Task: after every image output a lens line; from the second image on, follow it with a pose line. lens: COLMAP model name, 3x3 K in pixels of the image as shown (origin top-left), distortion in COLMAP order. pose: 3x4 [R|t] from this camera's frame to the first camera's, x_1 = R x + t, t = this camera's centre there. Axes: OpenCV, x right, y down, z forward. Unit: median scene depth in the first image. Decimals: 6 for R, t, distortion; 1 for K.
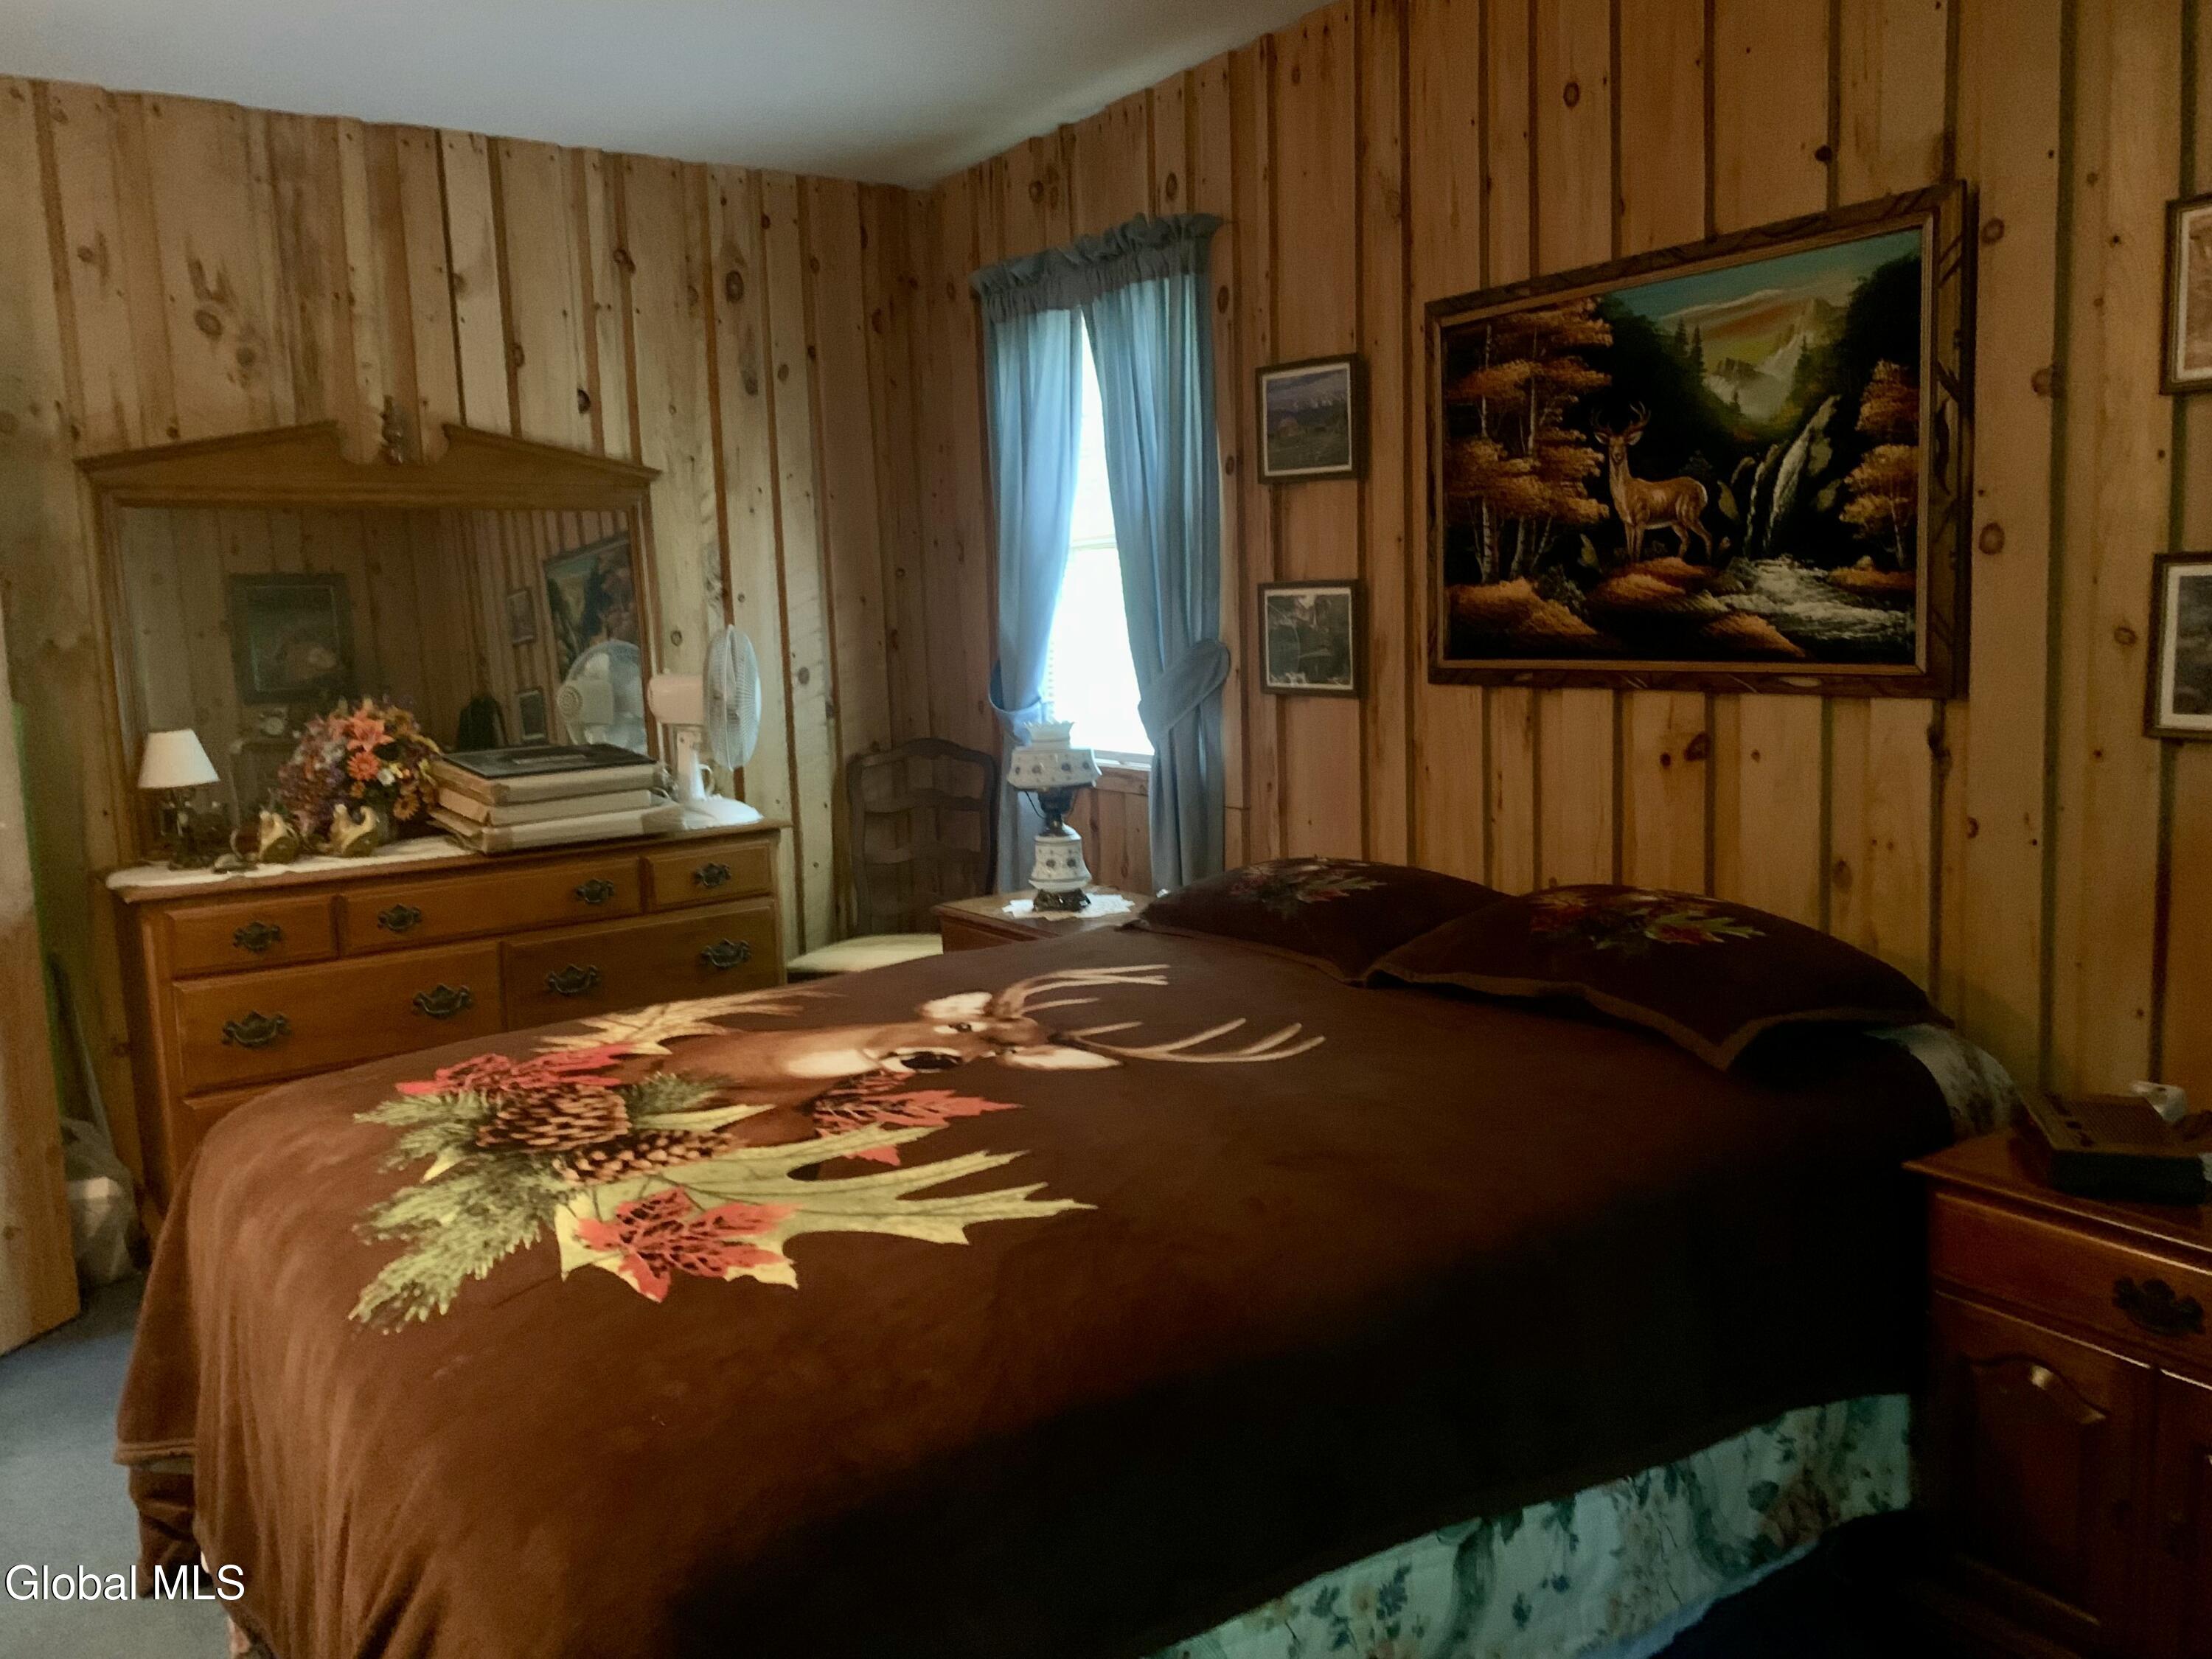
lens RADIAL K [[1691.9, 0, 1084.4], [0, 1691.9, 820.7], [0, 0, 1]] dist [0.062886, -0.080579]
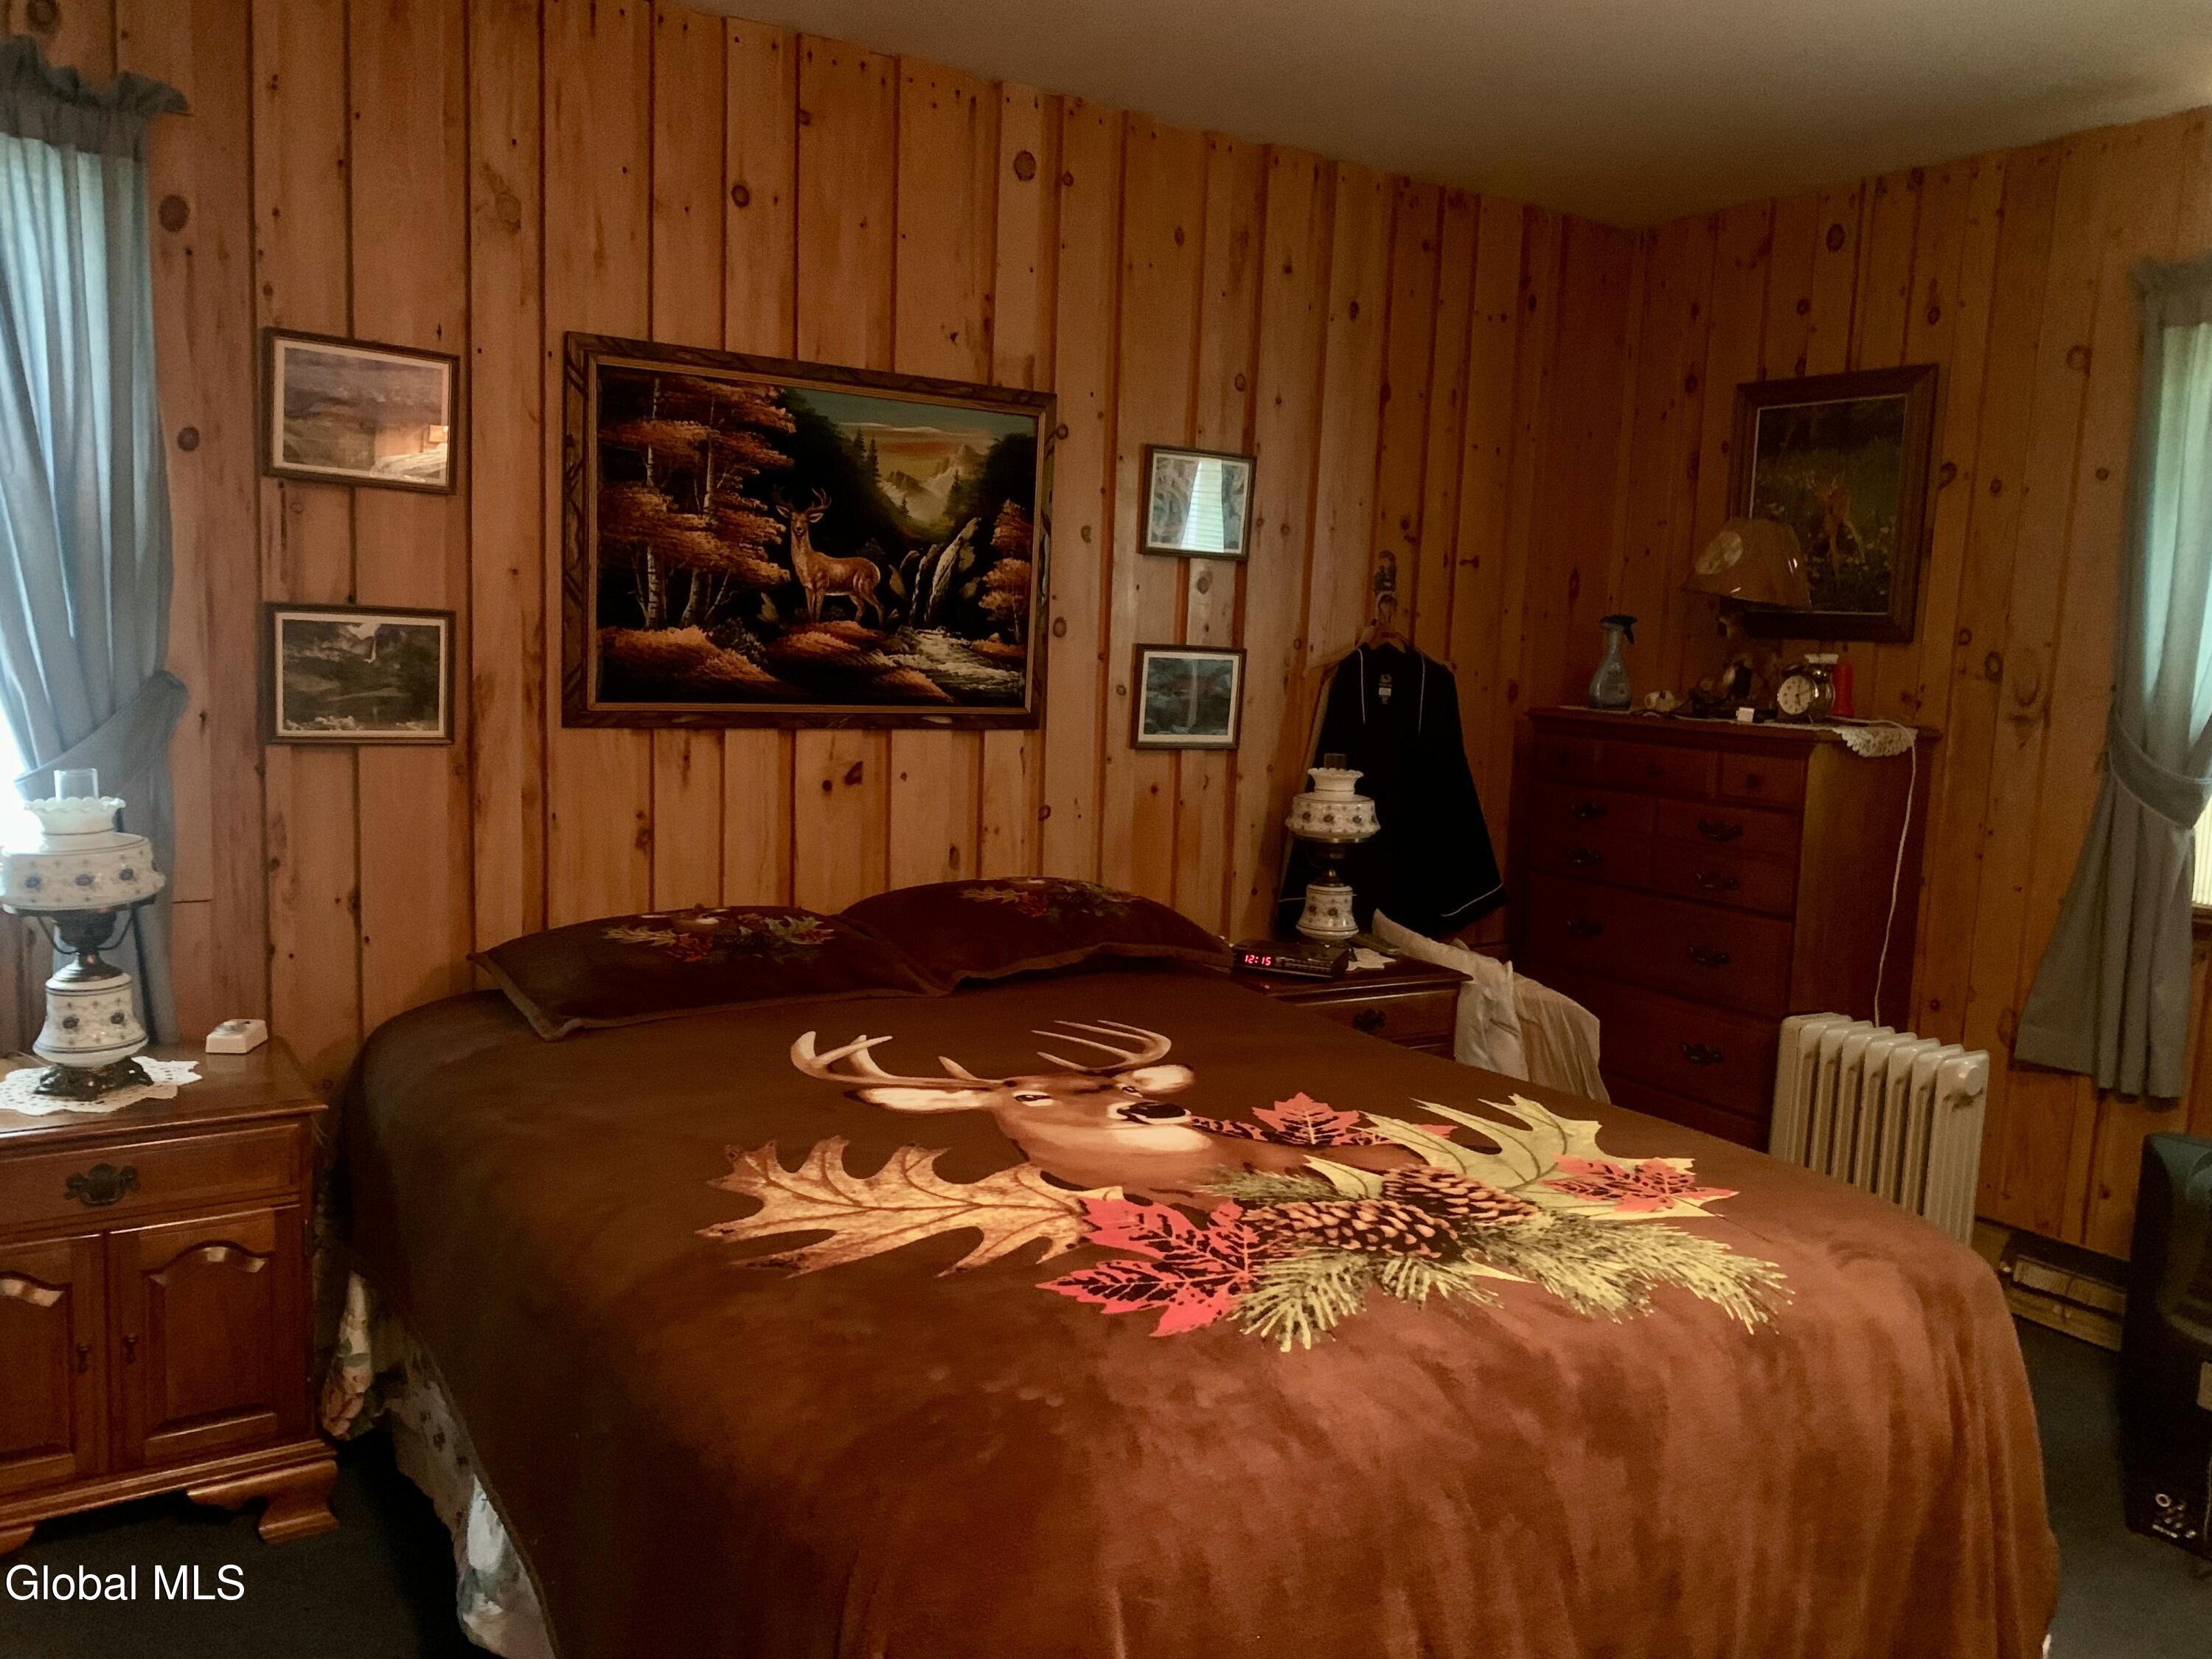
lens RADIAL K [[1691.9, 0, 1092.9], [0, 1691.9, 850.6], [0, 0, 1]] dist [0.062886, -0.080579]
pose [[0.017605, -0.101359, 0.994694, -0.930362], [0.084657, 0.991427, 0.099527, -0.101687], [-0.996255, 0.082456, 0.026035, 0.846139]]
